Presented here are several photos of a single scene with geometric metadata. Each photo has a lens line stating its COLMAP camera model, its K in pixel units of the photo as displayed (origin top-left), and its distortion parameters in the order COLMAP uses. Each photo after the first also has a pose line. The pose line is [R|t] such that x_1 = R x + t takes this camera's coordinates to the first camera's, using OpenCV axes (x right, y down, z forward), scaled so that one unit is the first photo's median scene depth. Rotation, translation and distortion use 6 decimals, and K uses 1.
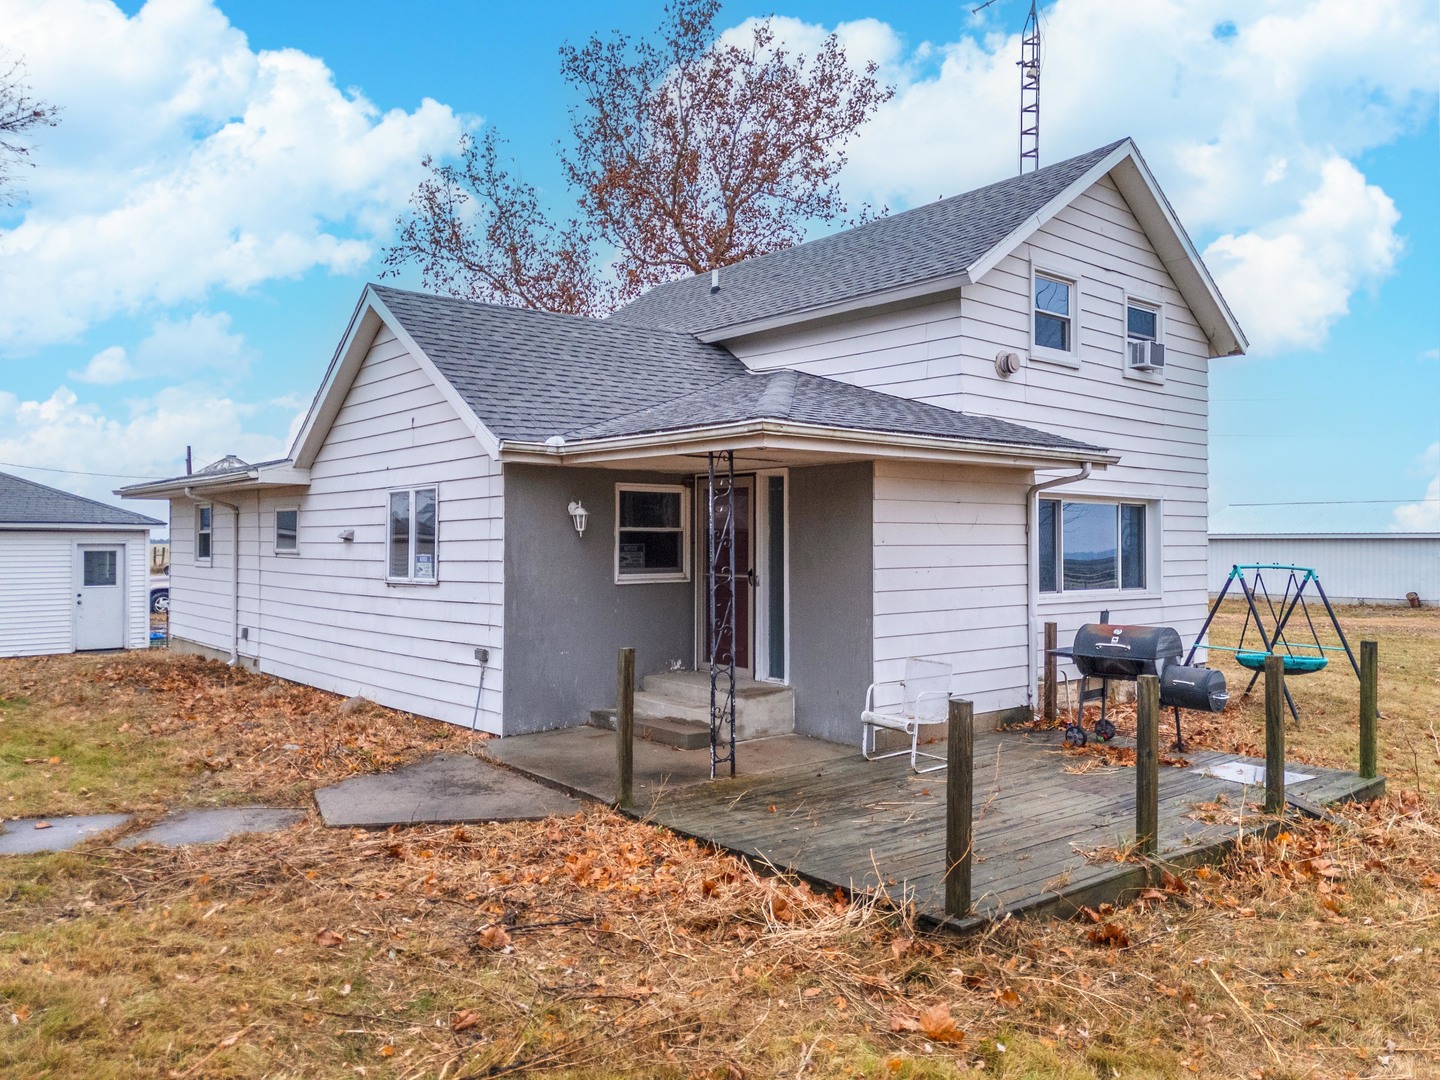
lens RADIAL K [[1050.7, 0, 720.0], [0, 1050.7, 540.0], [0, 0, 1]] dist [0.076068, -0.064650]
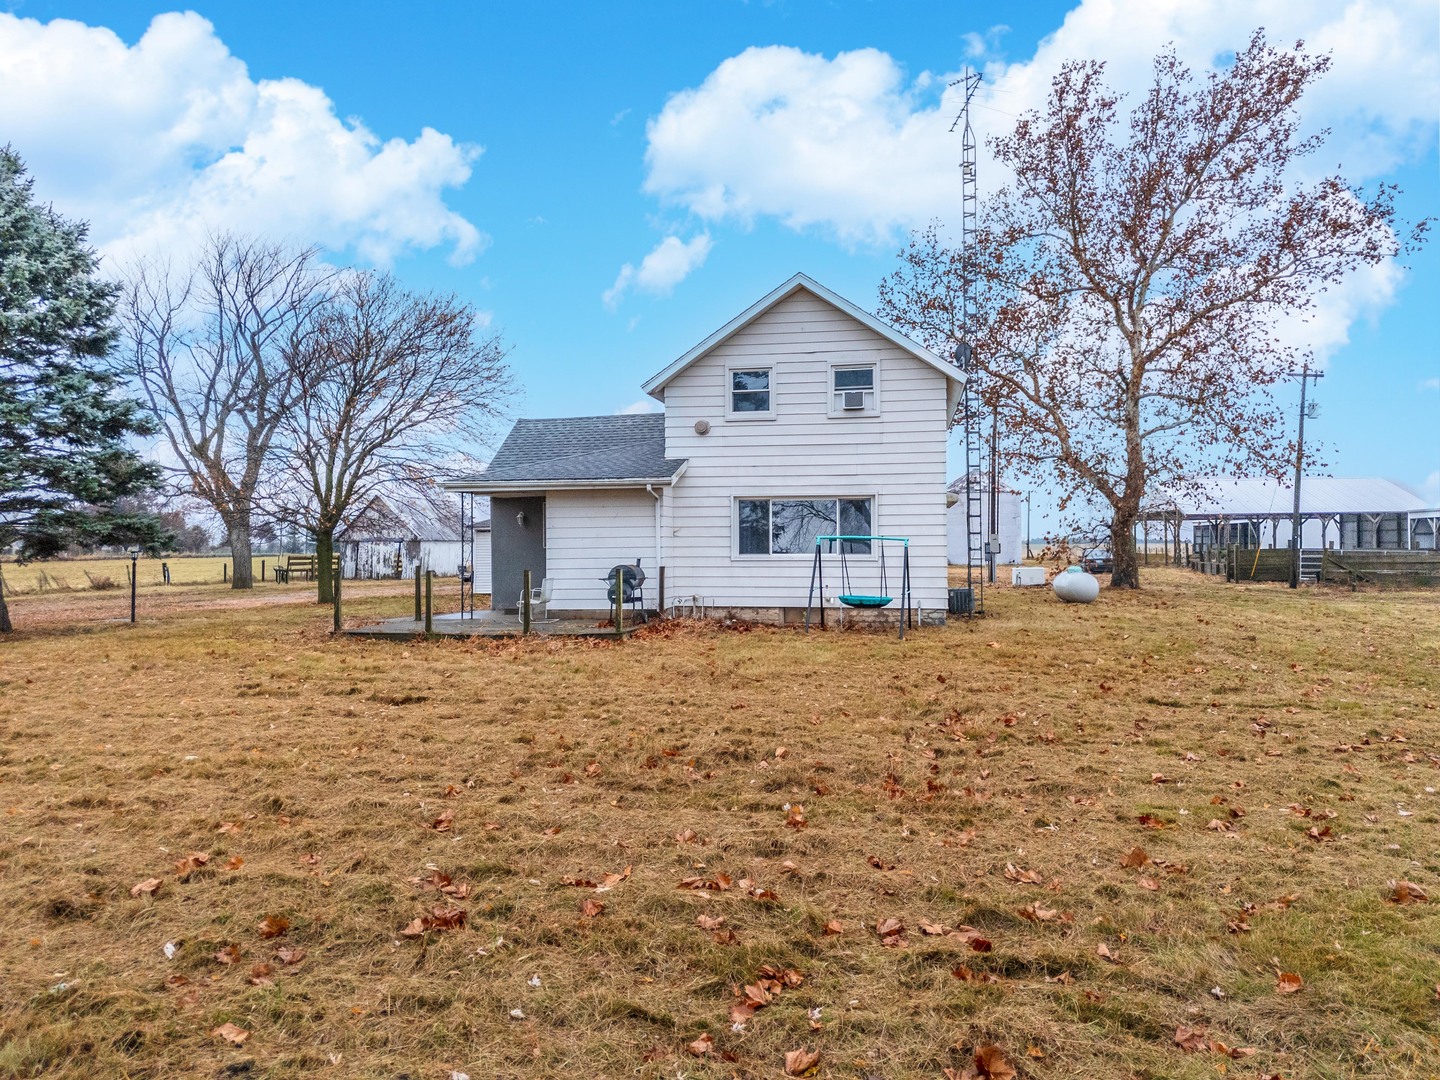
lens RADIAL K [[1055.8, 0, 721.1], [0, 1055.8, 553.2], [0, 0, 1]] dist [0.072293, -0.054652]
pose [[0.617087, 0.000081, -0.786895, 1.750442], [0.007525, 0.999954, 0.006004, 0.038704], [0.786859, -0.009627, 0.617057, -0.090832]]
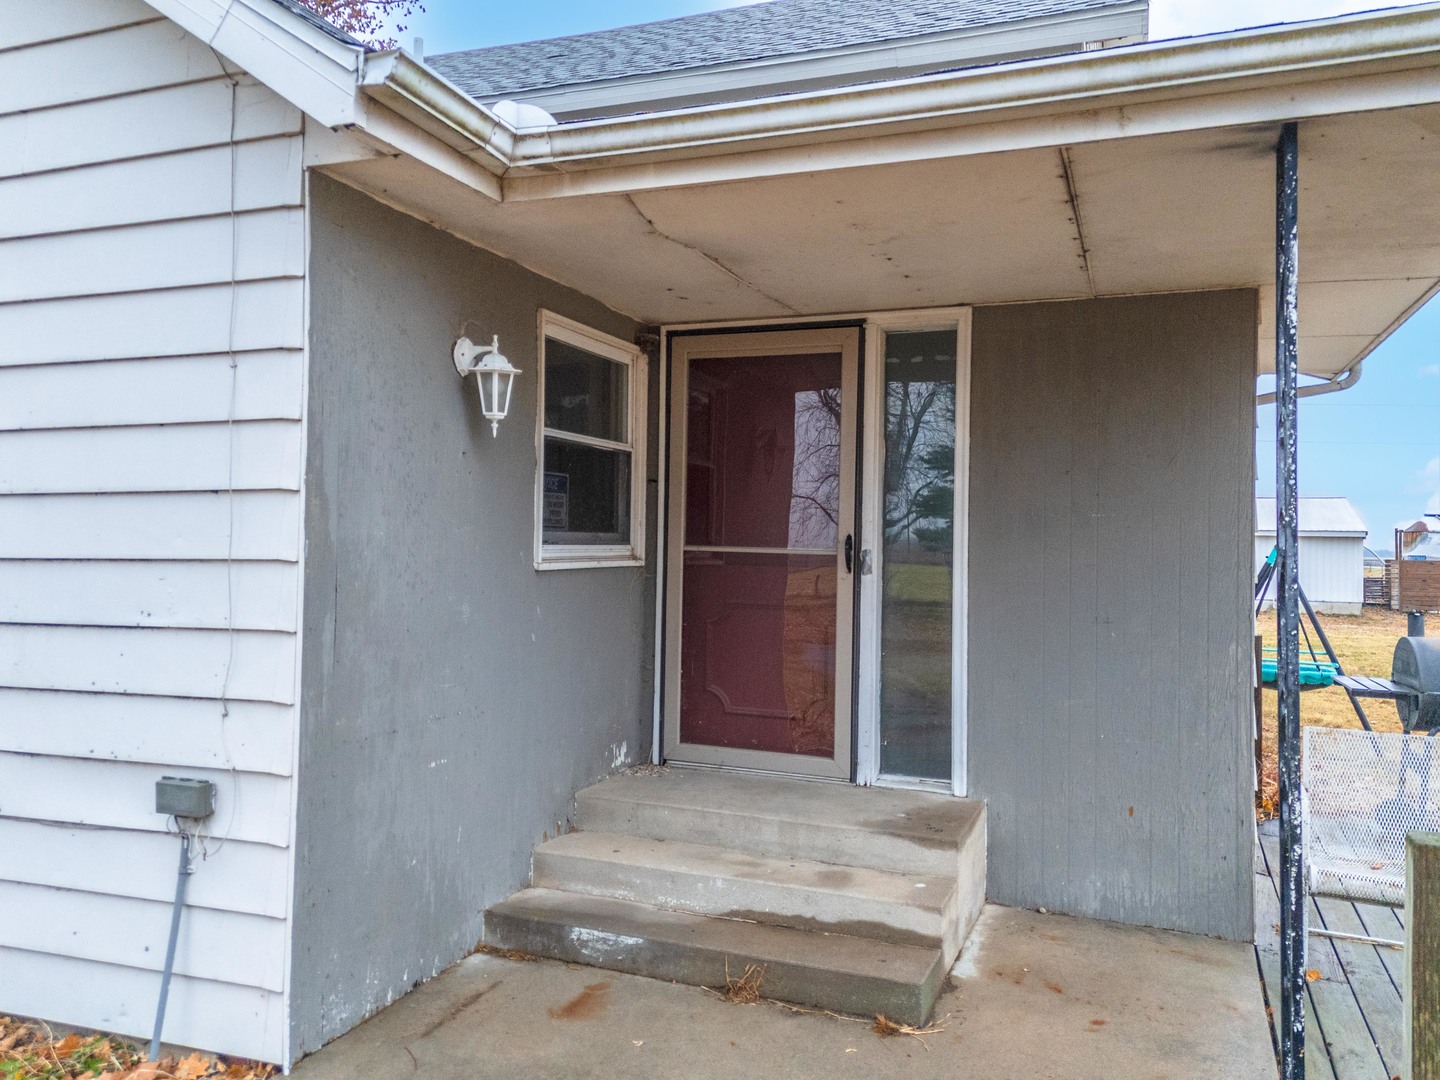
lens RADIAL K [[1050.7, 0, 720.0], [0, 1050.7, 540.0], [0, 0, 1]] dist [0.076068, -0.064650]
pose [[0.871343, 0.015756, 0.490422, -0.213304], [-0.017971, 0.999838, -0.000193, 0.027364], [-0.490346, -0.008645, 0.871485, 0.572176]]
